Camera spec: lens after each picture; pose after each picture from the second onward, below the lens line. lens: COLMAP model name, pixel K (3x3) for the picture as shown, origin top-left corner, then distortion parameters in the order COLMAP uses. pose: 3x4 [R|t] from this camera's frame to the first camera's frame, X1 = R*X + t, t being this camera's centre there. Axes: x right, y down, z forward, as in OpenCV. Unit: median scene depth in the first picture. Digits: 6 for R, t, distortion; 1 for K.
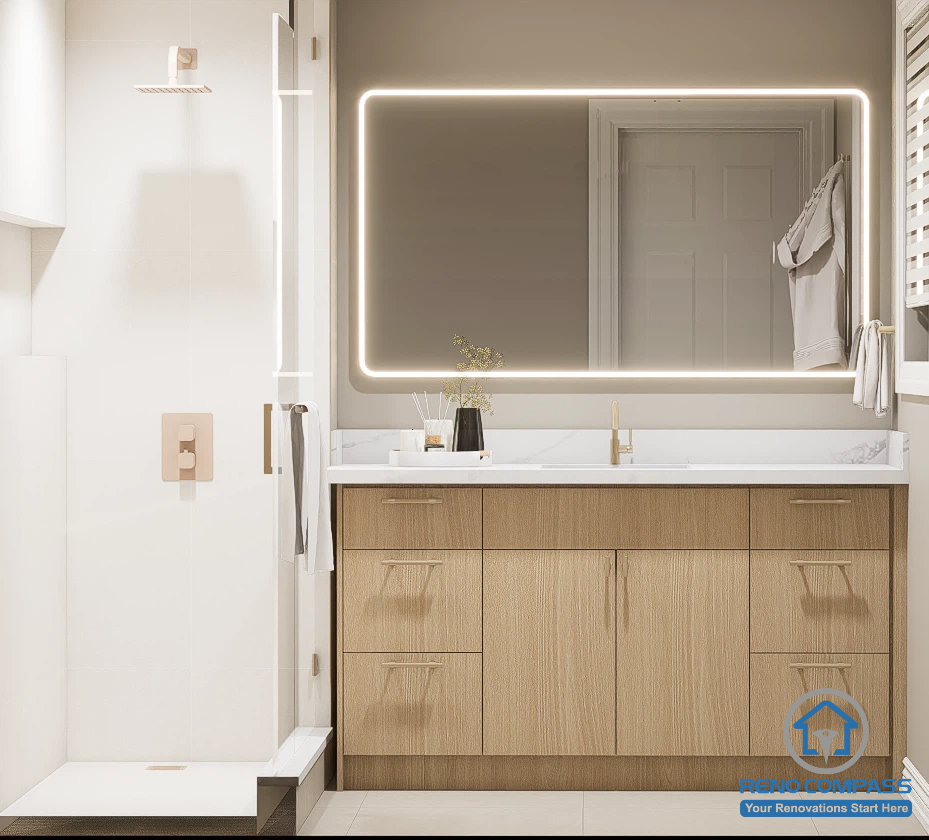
lens RADIAL K [[4072.8, 0, 464.7], [0, 4072.8, 419.8], [0, 0, 1]] dist [0.405562, 0.000000]
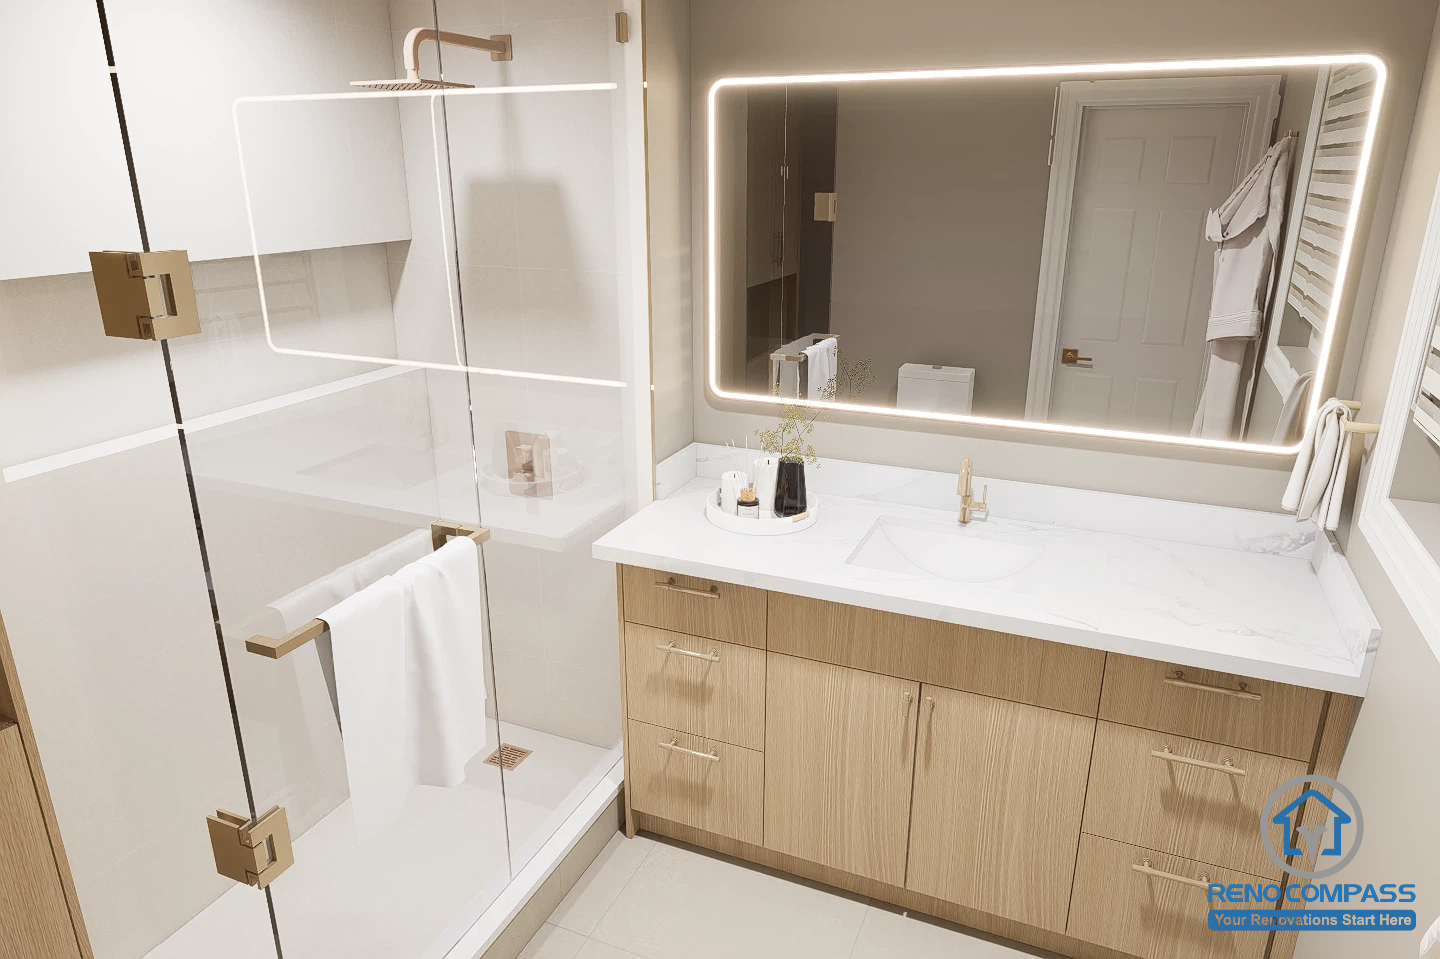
lens RADIAL K [[939.8, 0, 718.2], [0, 939.8, 482.2], [0, 0, 1]] dist [0.007031, 0.000066]
pose [[0.928273, 0.117769, -0.352759, 0.060808], [-0.002037, 0.950132, 0.311842, -0.064026], [0.371893, -0.288756, 0.882222, 0.830516]]
